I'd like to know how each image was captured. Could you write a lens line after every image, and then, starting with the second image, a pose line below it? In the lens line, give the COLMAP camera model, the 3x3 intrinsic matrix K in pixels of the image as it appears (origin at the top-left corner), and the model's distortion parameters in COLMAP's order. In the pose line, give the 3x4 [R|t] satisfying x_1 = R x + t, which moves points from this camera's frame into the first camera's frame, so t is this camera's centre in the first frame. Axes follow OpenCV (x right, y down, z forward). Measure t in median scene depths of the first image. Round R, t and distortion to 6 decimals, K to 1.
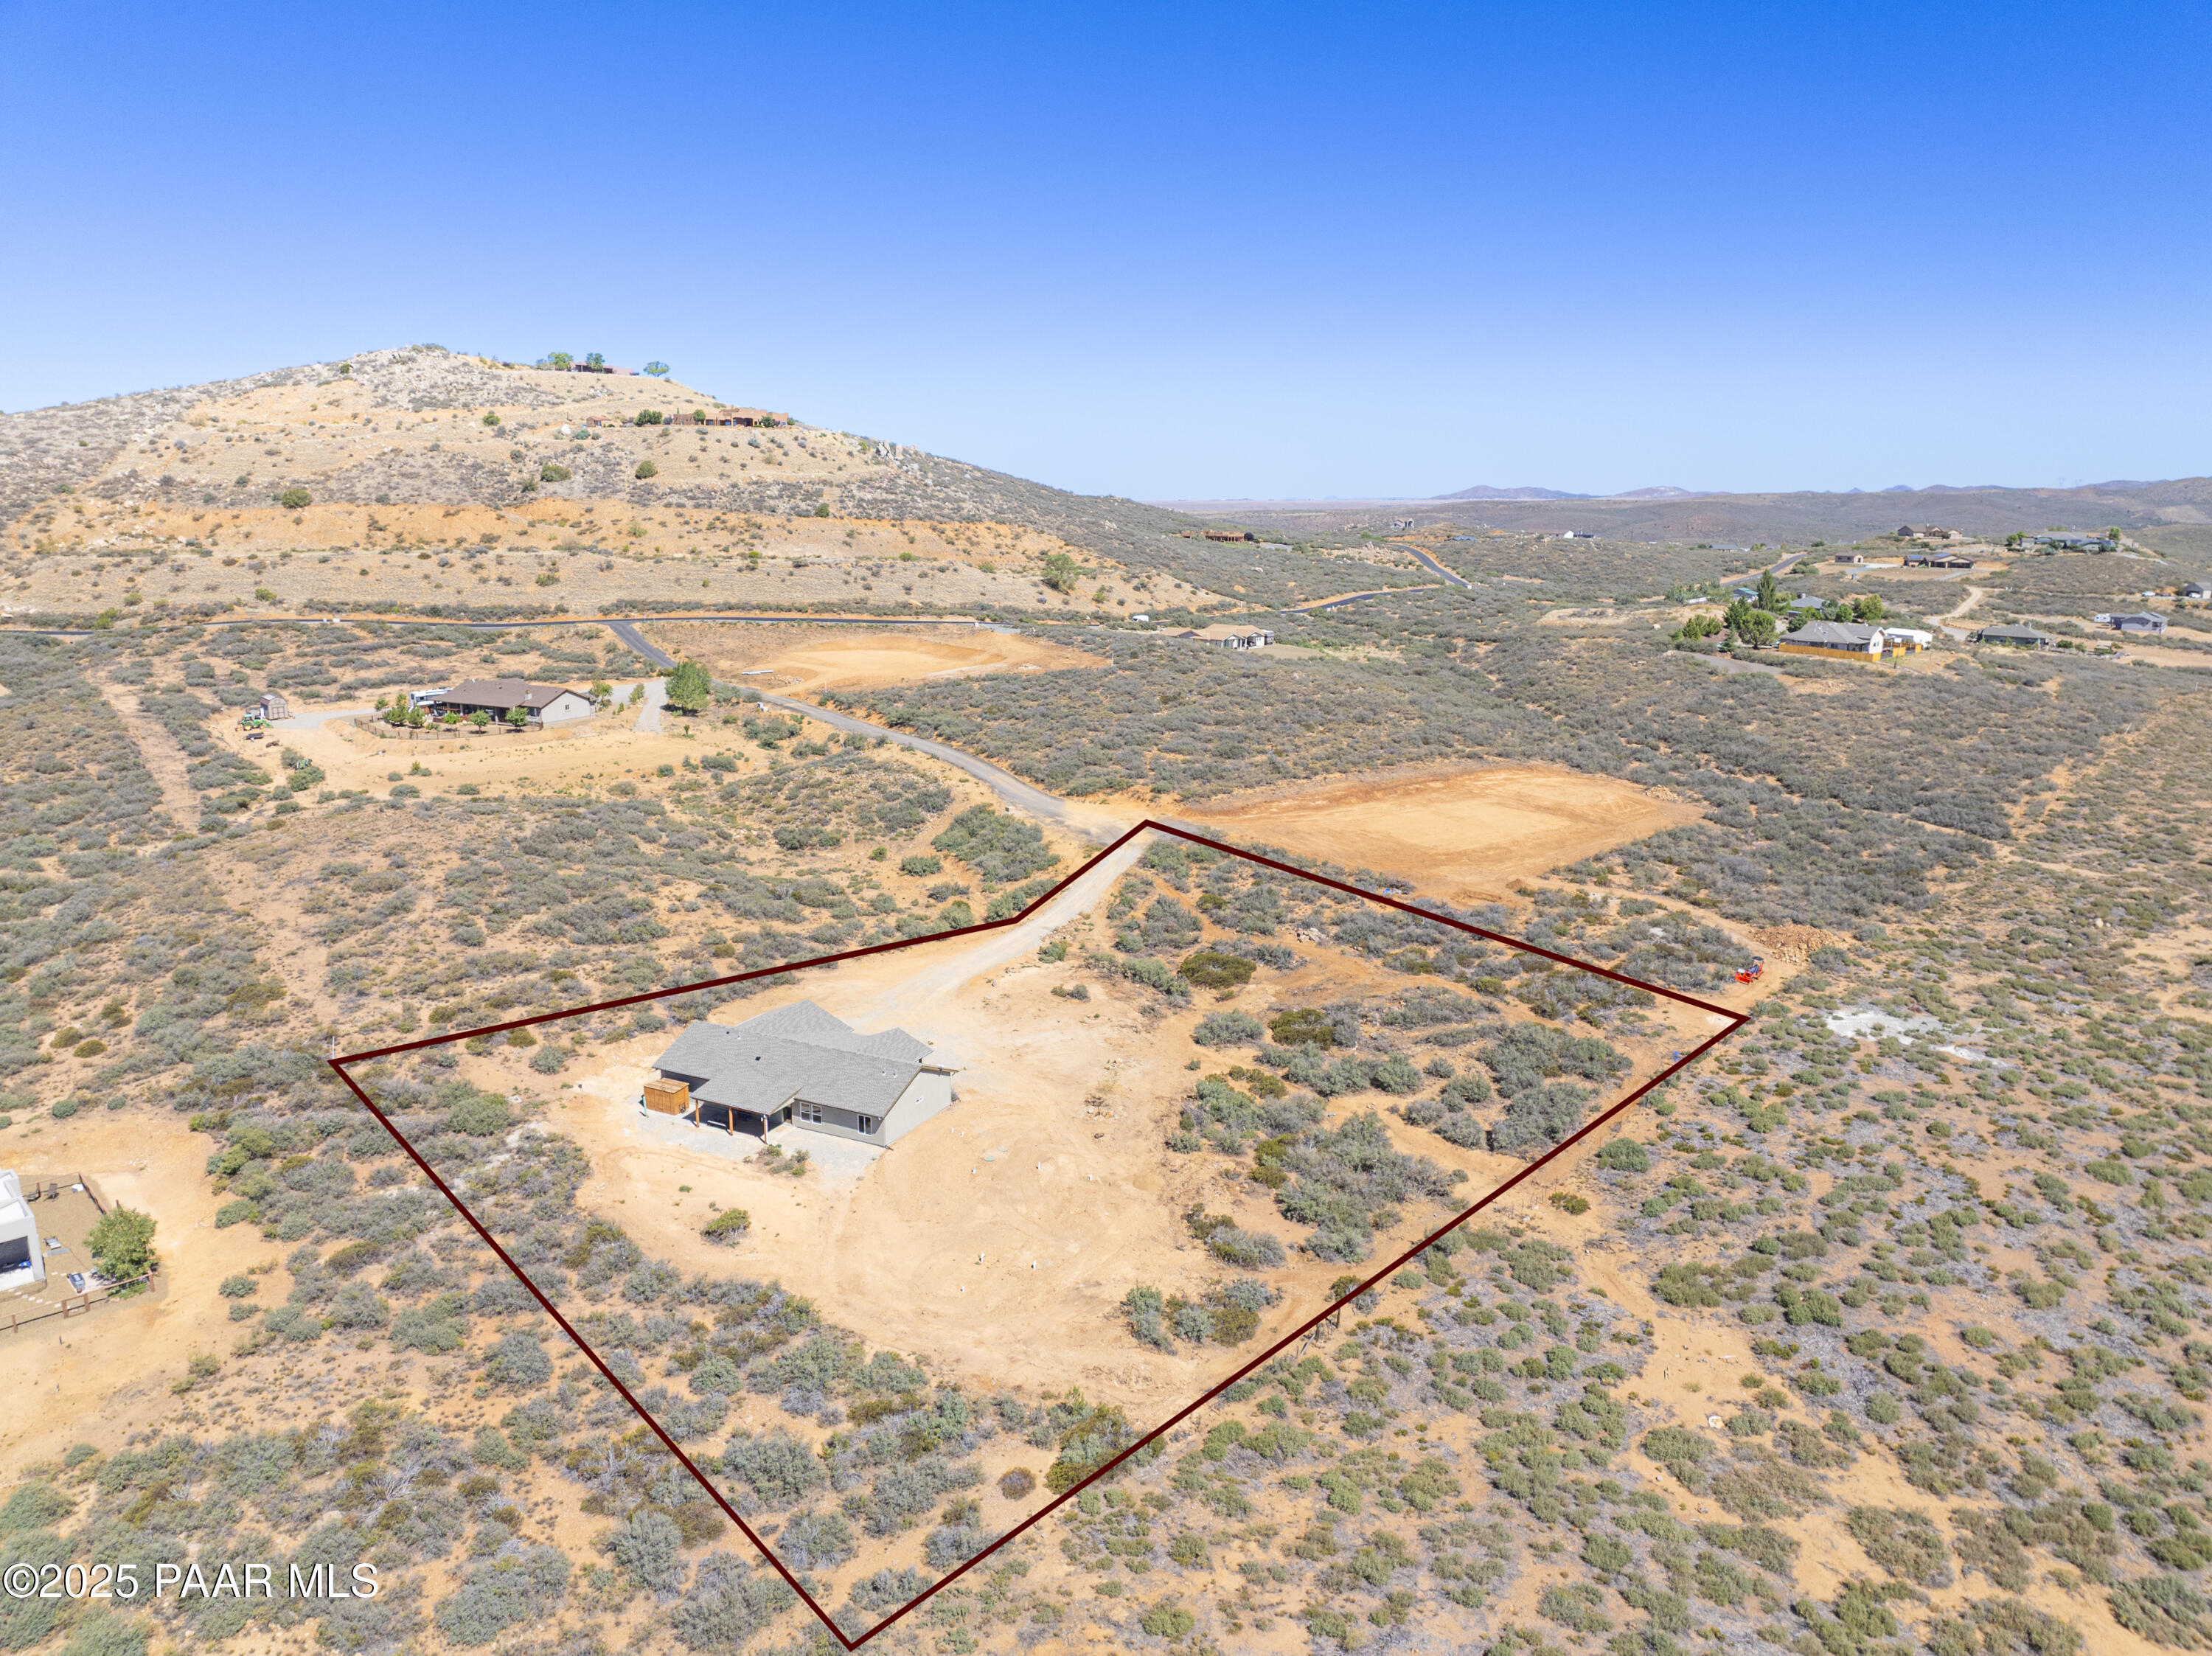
lens RADIAL K [[1557.8, 0, 1106.0], [0, 1557.8, 828.0], [0, 0, 1]] dist [-0.039189, -0.000956]
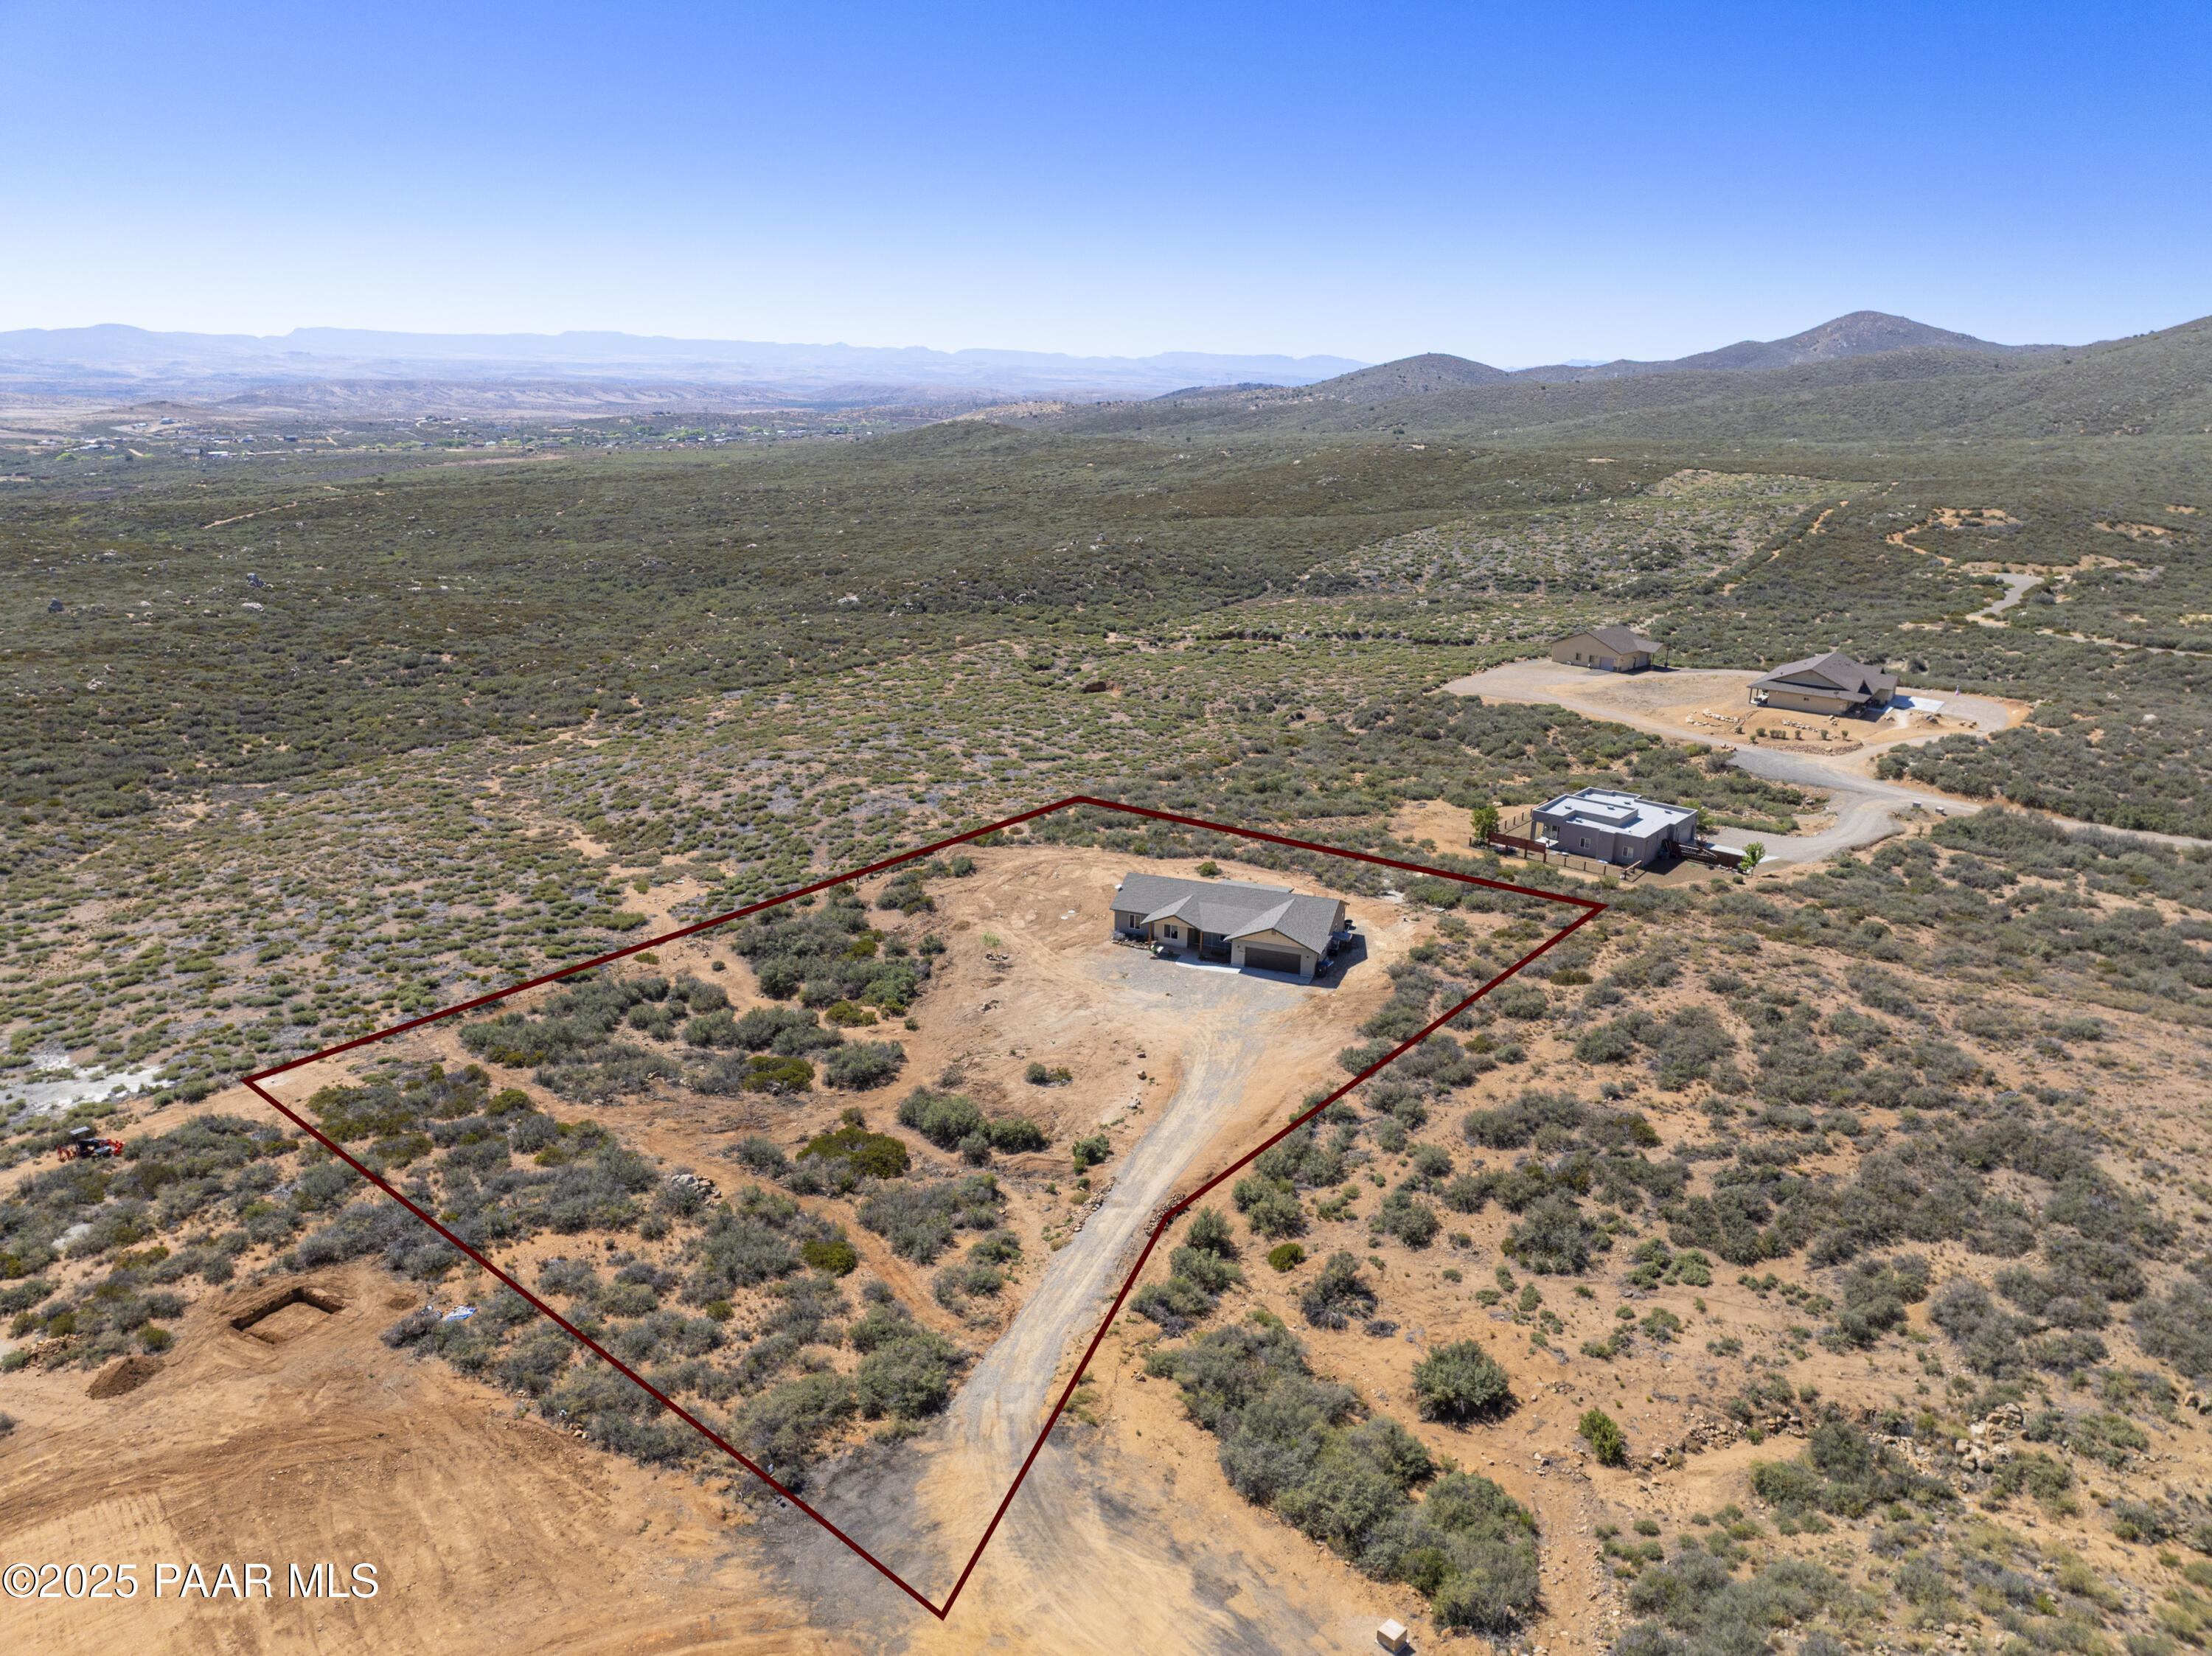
lens RADIAL K [[1555.9, 0, 1106.0], [0, 1555.9, 828.0], [0, 0, 1]] dist [-0.022327, -0.029298]
pose [[-0.994245, 0.006786, -0.106919, 0.013898], [-0.046146, 0.873541, 0.484558, -0.164524], [0.096686, 0.486703, -0.868200, 0.662077]]
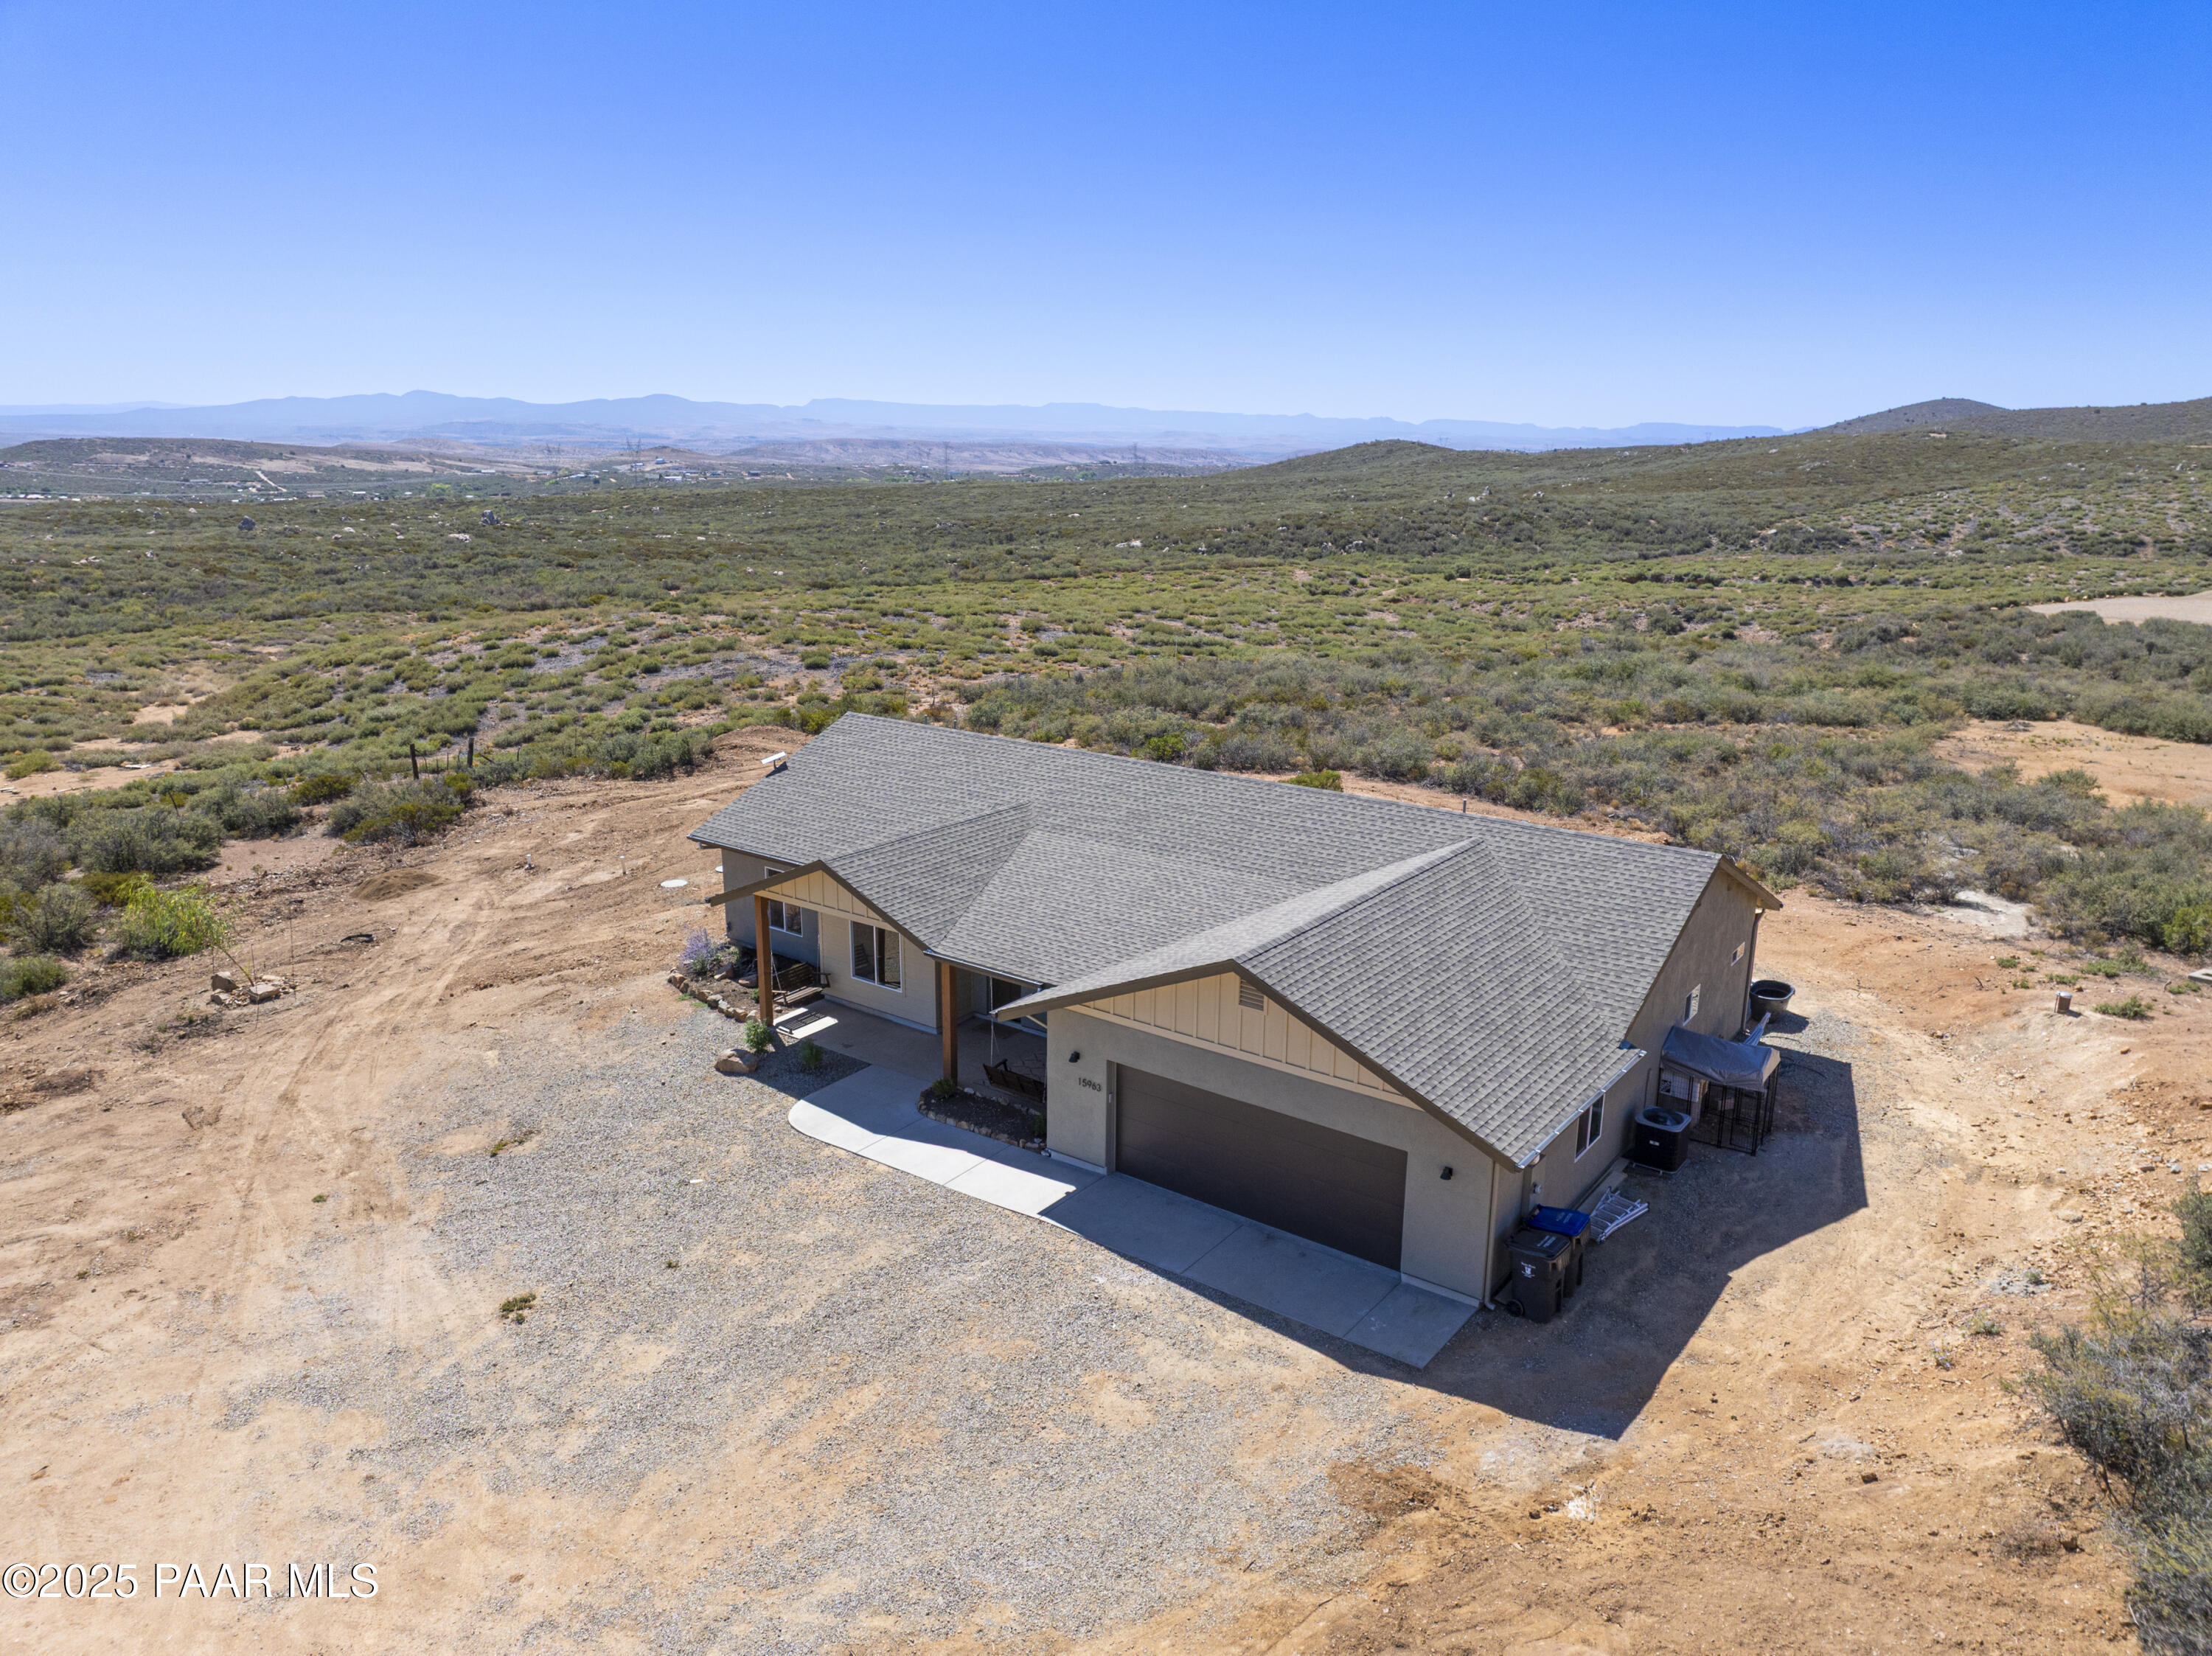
lens RADIAL K [[1557.8, 0, 1106.0], [0, 1557.8, 828.0], [0, 0, 1]] dist [-0.039189, -0.000956]
pose [[-0.983210, -0.065106, 0.170469, -0.071884], [0.018928, 0.892759, 0.450137, 0.007006], [-0.181495, 0.445805, -0.876537, 0.399674]]
